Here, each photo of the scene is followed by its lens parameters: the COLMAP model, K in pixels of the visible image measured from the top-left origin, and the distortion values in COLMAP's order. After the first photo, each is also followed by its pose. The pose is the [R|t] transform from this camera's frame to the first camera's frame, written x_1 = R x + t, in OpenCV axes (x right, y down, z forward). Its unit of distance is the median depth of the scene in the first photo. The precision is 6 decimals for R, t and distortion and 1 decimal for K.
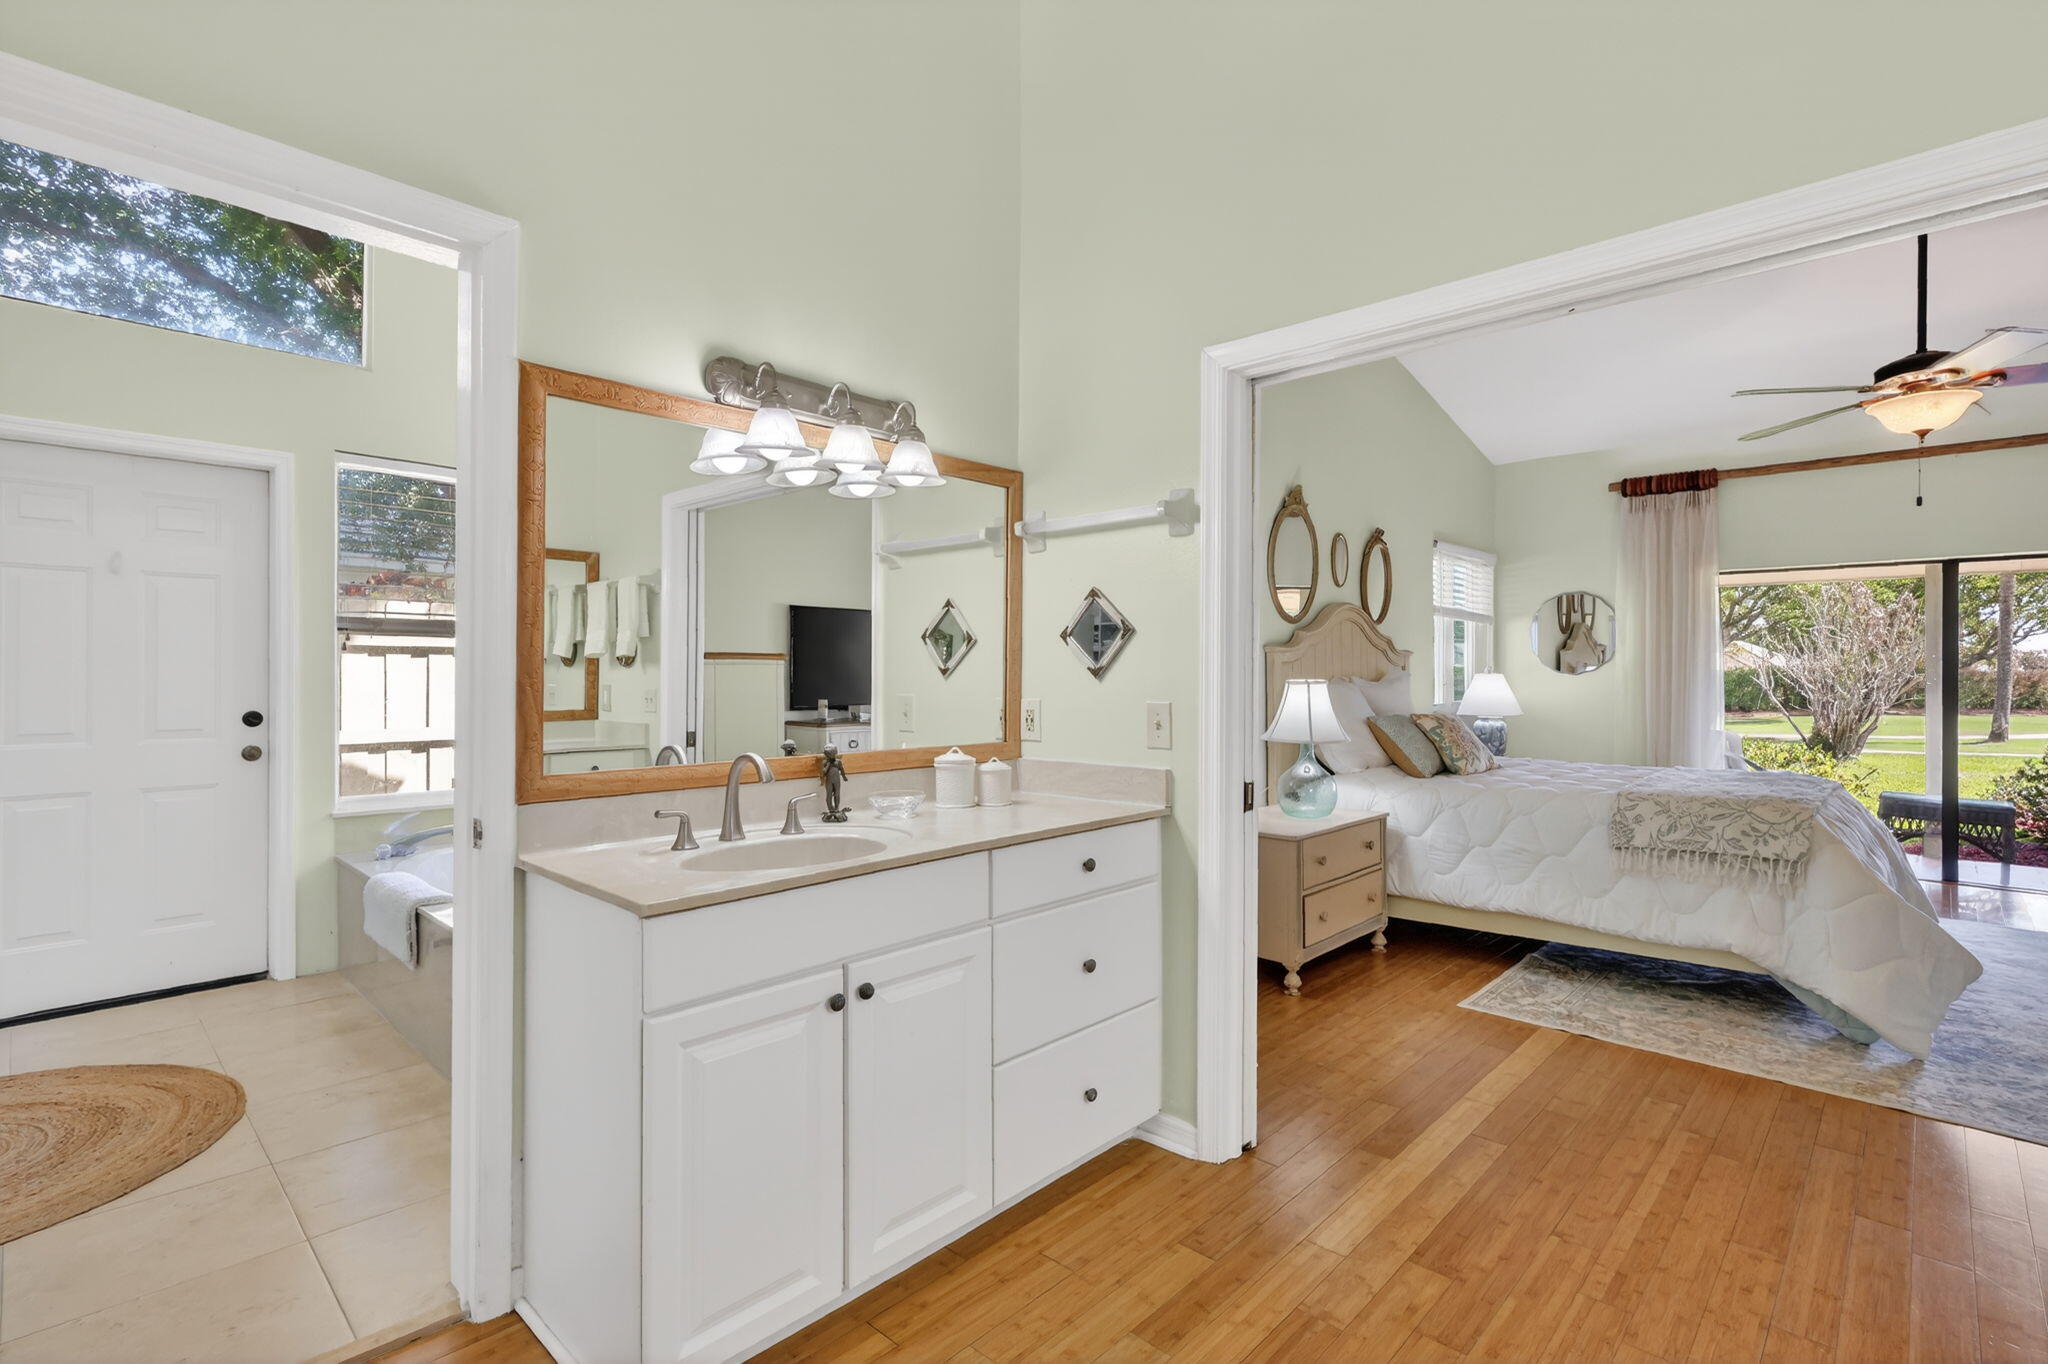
lens RADIAL K [[947.5, 0, 1025.0], [0, 947.5, 670.6], [0, 0, 1]] dist [-0.000277, 0.001053]
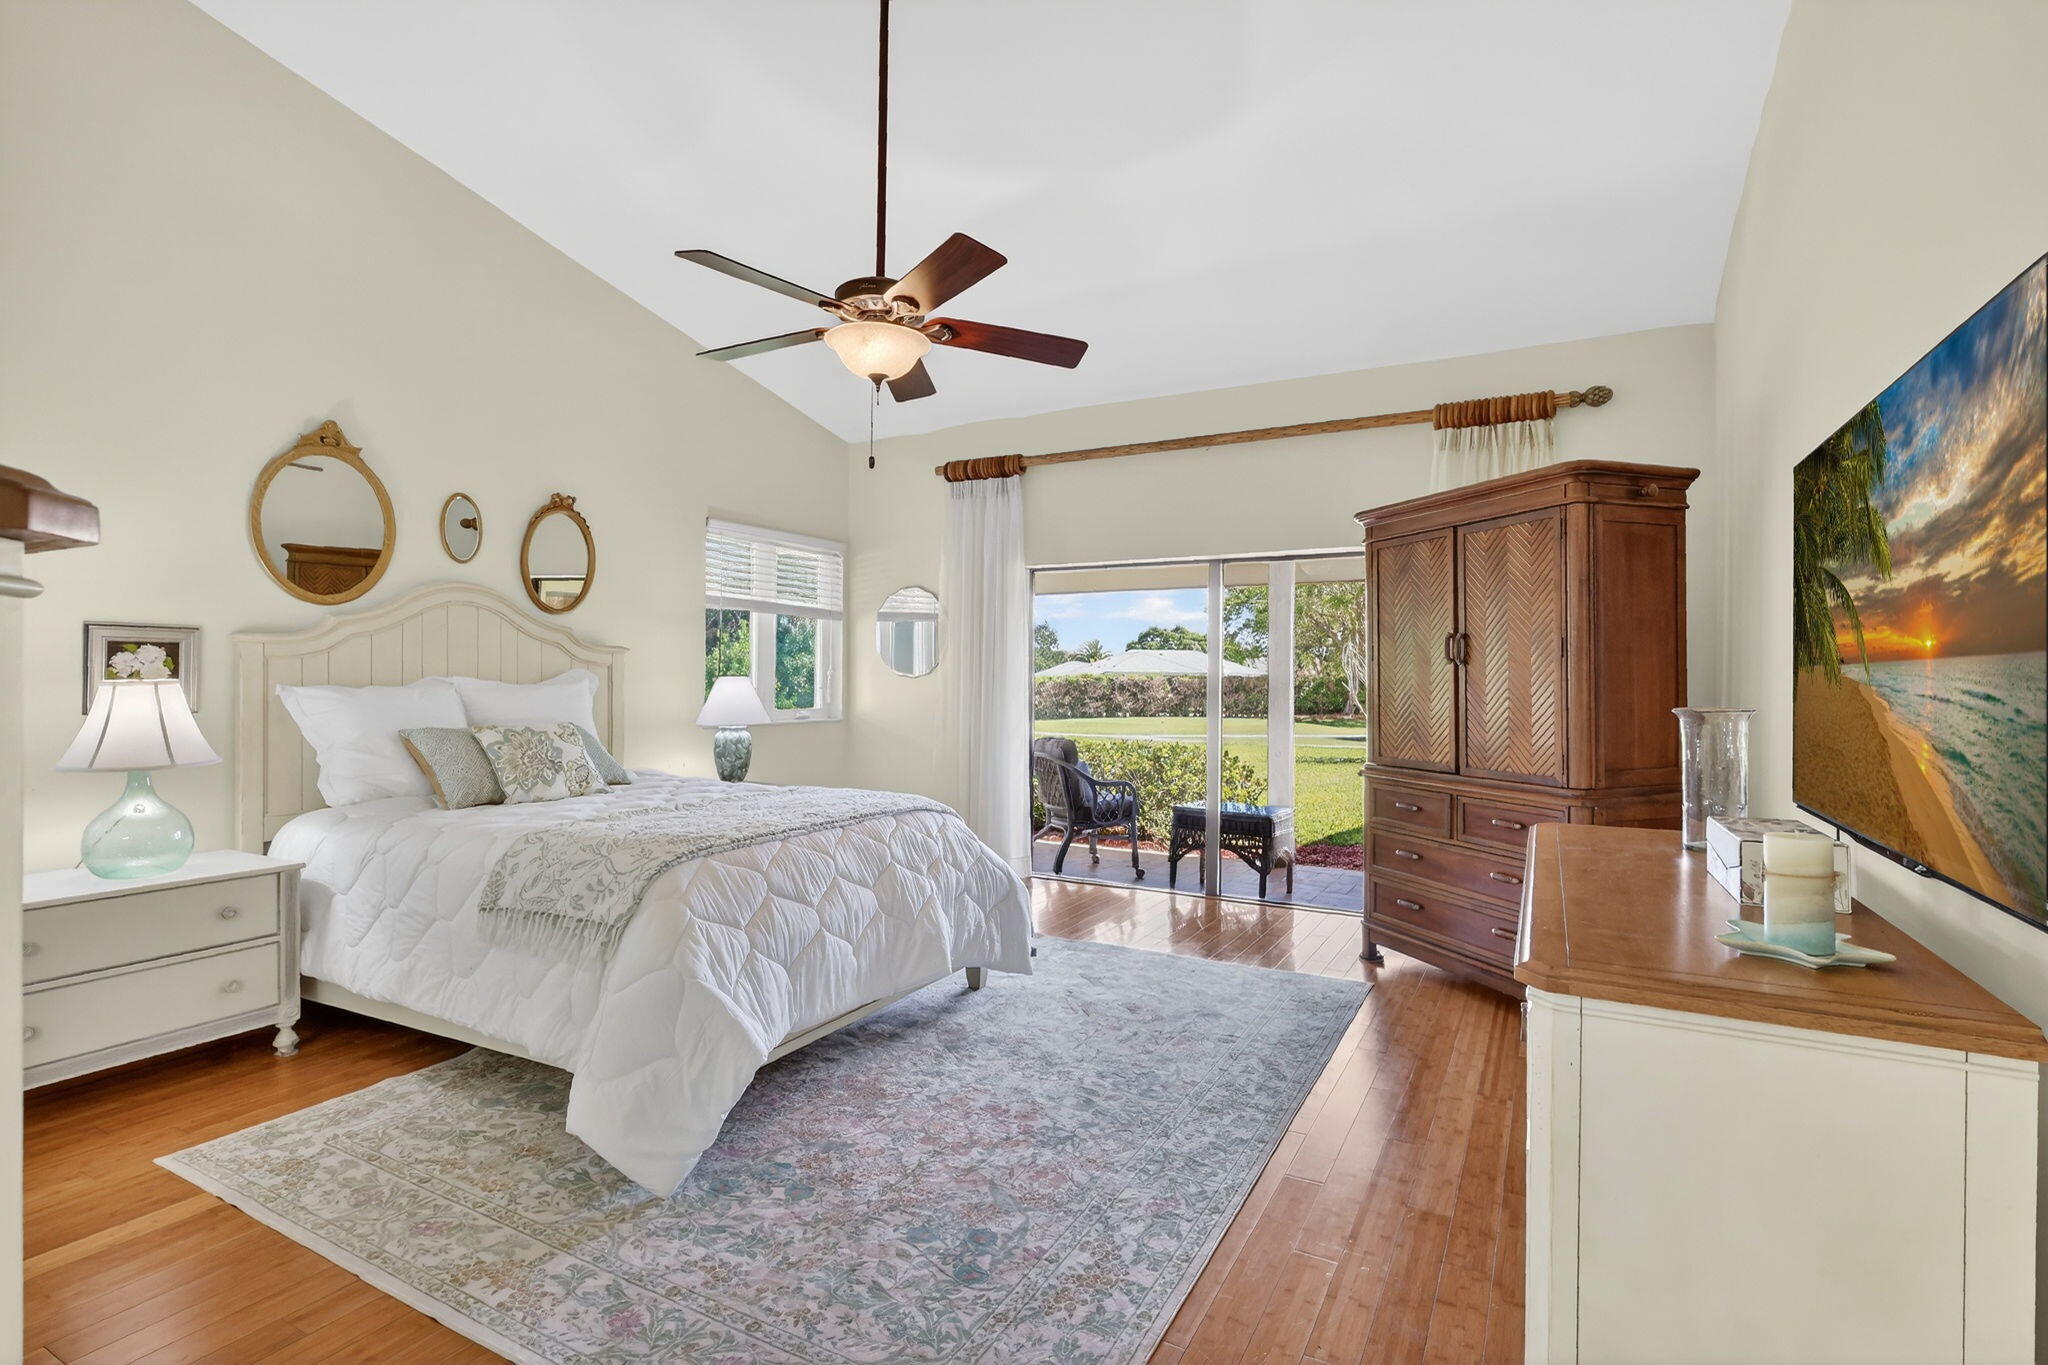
lens RADIAL K [[947.5, 0, 1022.9], [0, 947.5, 687.9], [0, 0, 1]] dist [-0.000277, 0.001053]
pose [[0.967700, 0.003850, 0.252077, 0.522016], [-0.007313, 0.999891, 0.012804, 0.001682], [-0.252000, -0.014234, 0.967622, 0.113468]]
